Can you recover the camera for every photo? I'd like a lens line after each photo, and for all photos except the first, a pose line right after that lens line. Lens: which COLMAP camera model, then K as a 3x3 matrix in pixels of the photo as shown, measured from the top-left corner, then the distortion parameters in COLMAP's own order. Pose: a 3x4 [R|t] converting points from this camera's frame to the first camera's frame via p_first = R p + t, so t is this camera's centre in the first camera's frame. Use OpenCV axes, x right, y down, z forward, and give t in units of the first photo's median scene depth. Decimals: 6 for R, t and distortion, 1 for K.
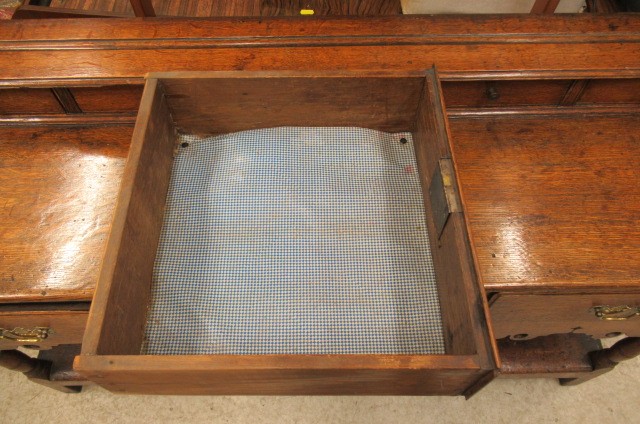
lens RADIAL K [[476.2, 0, 319.5], [0, 476.2, 212.0], [0, 0, 1]] dist [-0.003155, -0.002982]
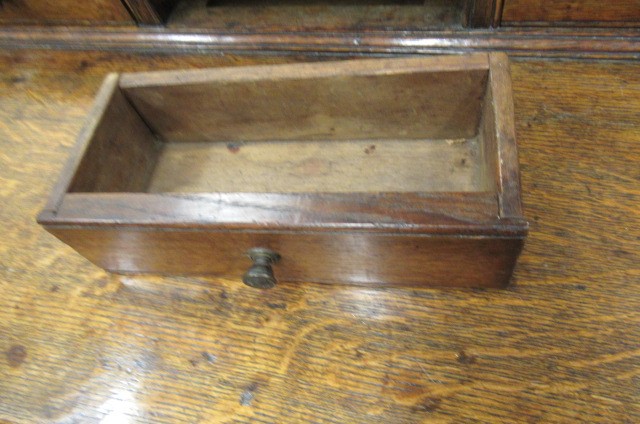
lens RADIAL K [[476.2, 0, 319.4], [0, 476.2, 212.6], [0, 0, 1]] dist [-0.003155, -0.002982]
pose [[0.942082, 0.139193, -0.305133, -0.161019], [-0.121952, 0.989702, 0.074954, -0.069872], [0.312423, -0.033401, 0.949356, 0.583193]]
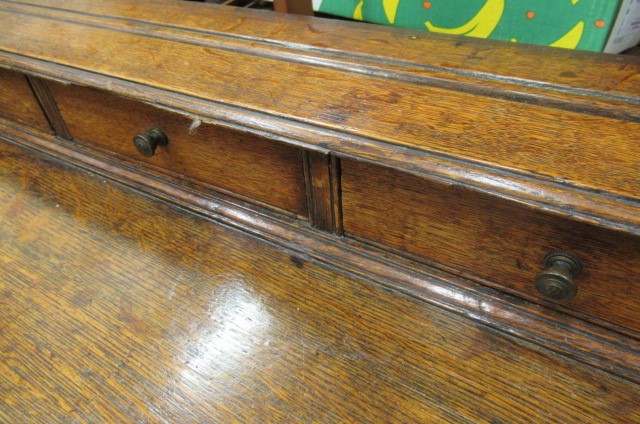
lens RADIAL K [[476.2, 0, 320.8], [0, 476.2, 210.9], [0, 0, 1]] dist [-0.003155, -0.002982]
pose [[0.837139, 0.294612, -0.460871, 0.001058], [-0.419844, 0.886147, -0.196147, -0.159225], [0.350613, 0.357696, 0.865519, 0.697064]]
